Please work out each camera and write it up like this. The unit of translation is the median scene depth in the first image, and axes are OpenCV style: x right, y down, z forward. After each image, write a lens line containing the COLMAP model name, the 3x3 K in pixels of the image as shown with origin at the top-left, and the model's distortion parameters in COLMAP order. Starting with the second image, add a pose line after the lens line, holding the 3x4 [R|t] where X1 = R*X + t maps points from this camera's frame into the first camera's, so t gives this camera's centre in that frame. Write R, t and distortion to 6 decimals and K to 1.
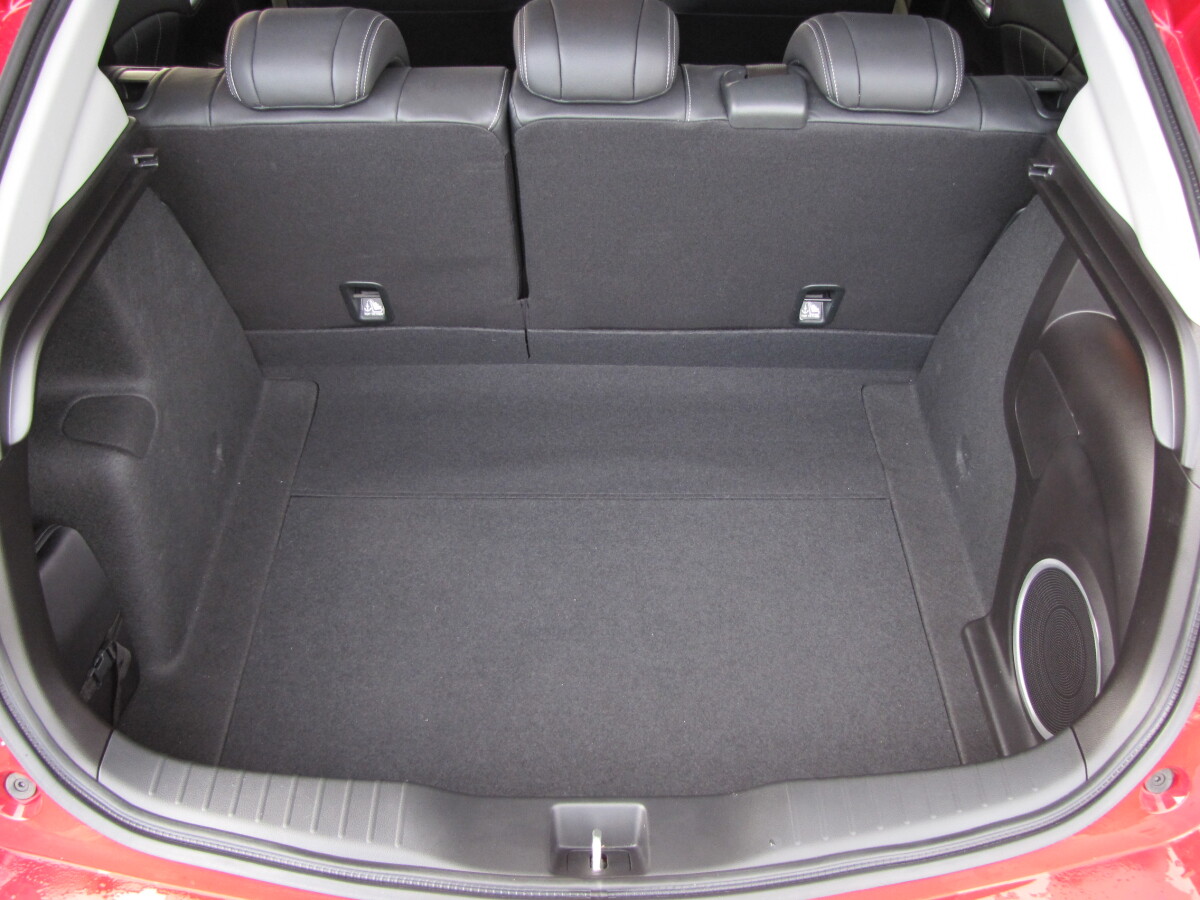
lens RADIAL K [[1006.1, 0, 611.7], [0, 1006.1, 451.8], [0, 0, 1]] dist [-0.187010, 0.147082]
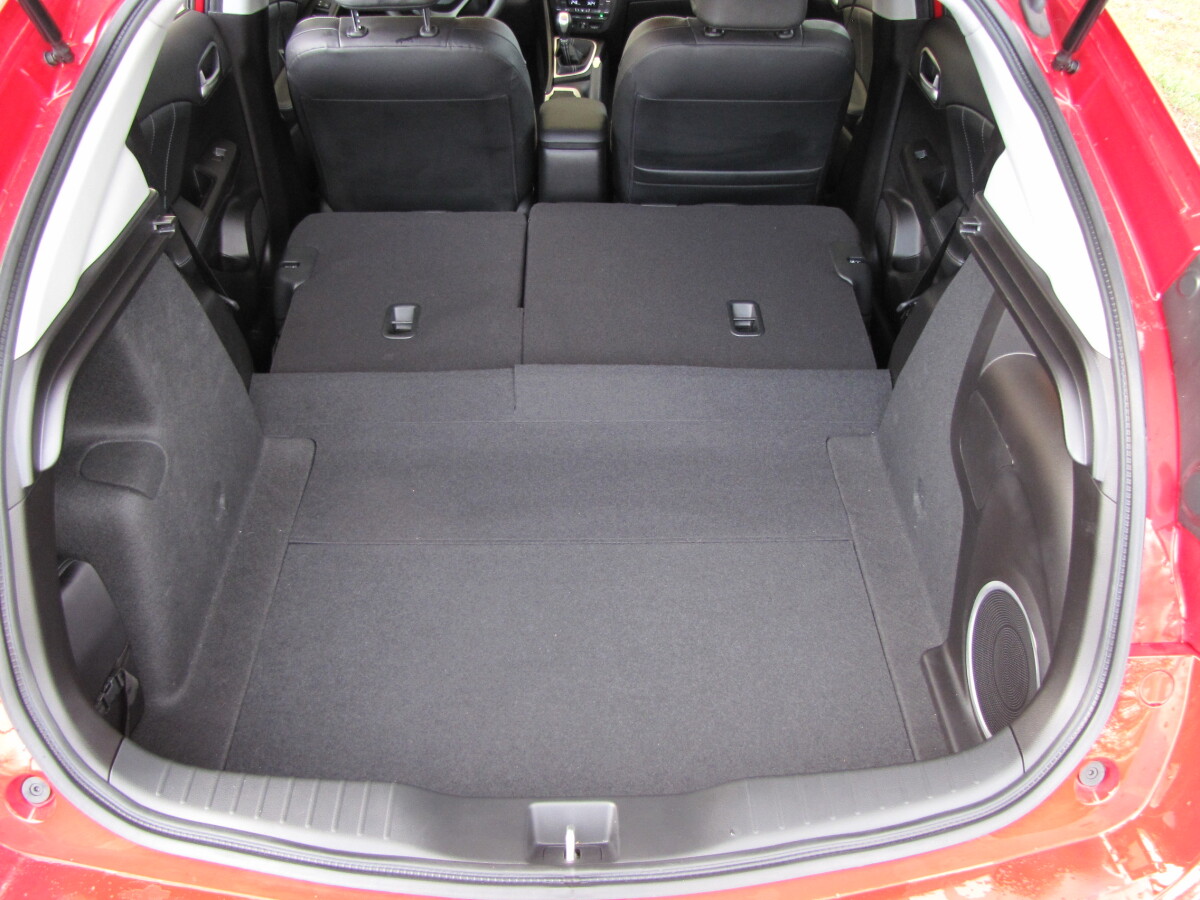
lens RADIAL K [[1005.6, 0, 615.9], [0, 1005.6, 446.2], [0, 0, 1]] dist [-0.185997, 0.145455]
pose [[0.999880, -0.011585, 0.010328, 0.022007], [0.012484, 0.995705, -0.091735, 0.054623], [-0.009221, 0.091853, 0.995730, -0.088825]]
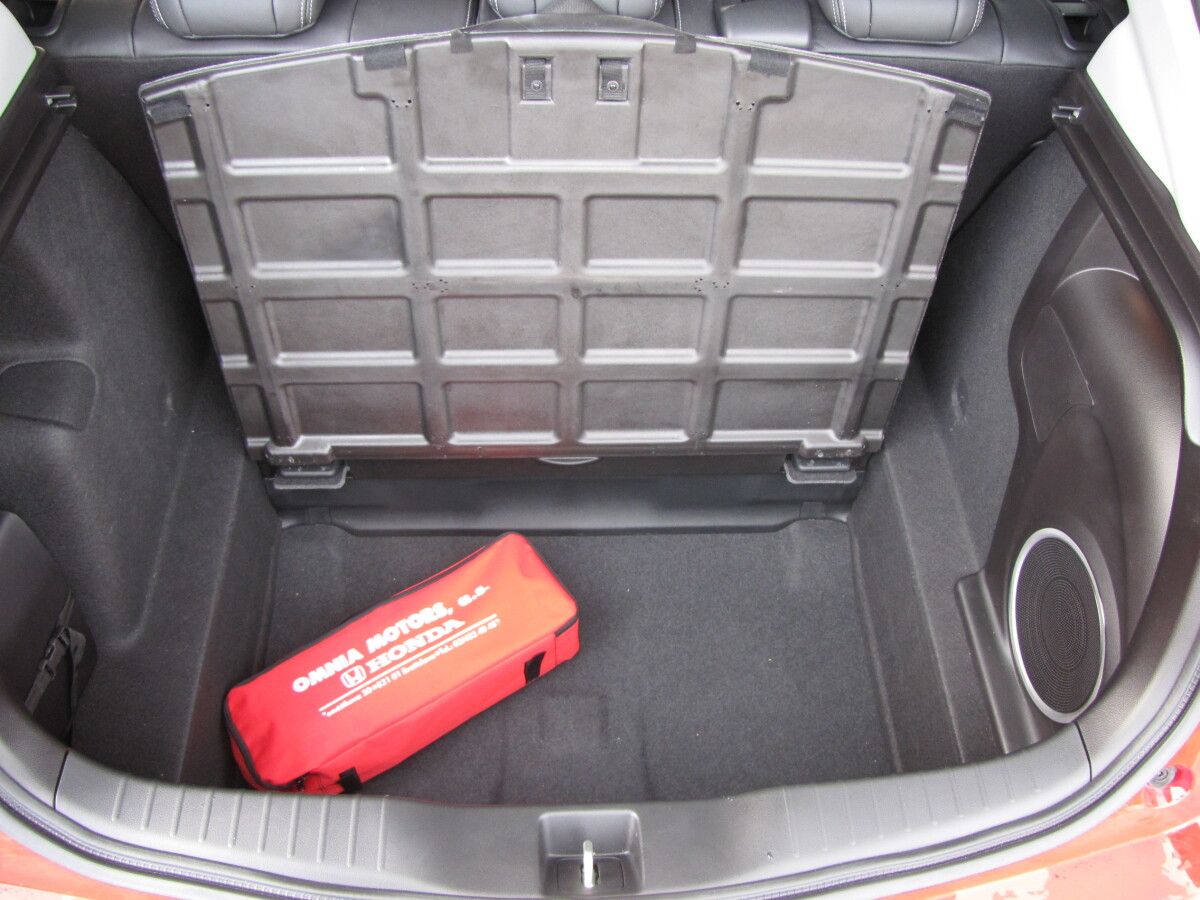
lens RADIAL K [[1005.6, 0, 615.9], [0, 1005.6, 446.2], [0, 0, 1]] dist [-0.185997, 0.145455]
pose [[0.999191, -0.009360, 0.039115, -0.016827], [0.004133, 0.991291, 0.131624, -0.097472], [-0.040007, -0.131356, 0.990528, 0.078198]]
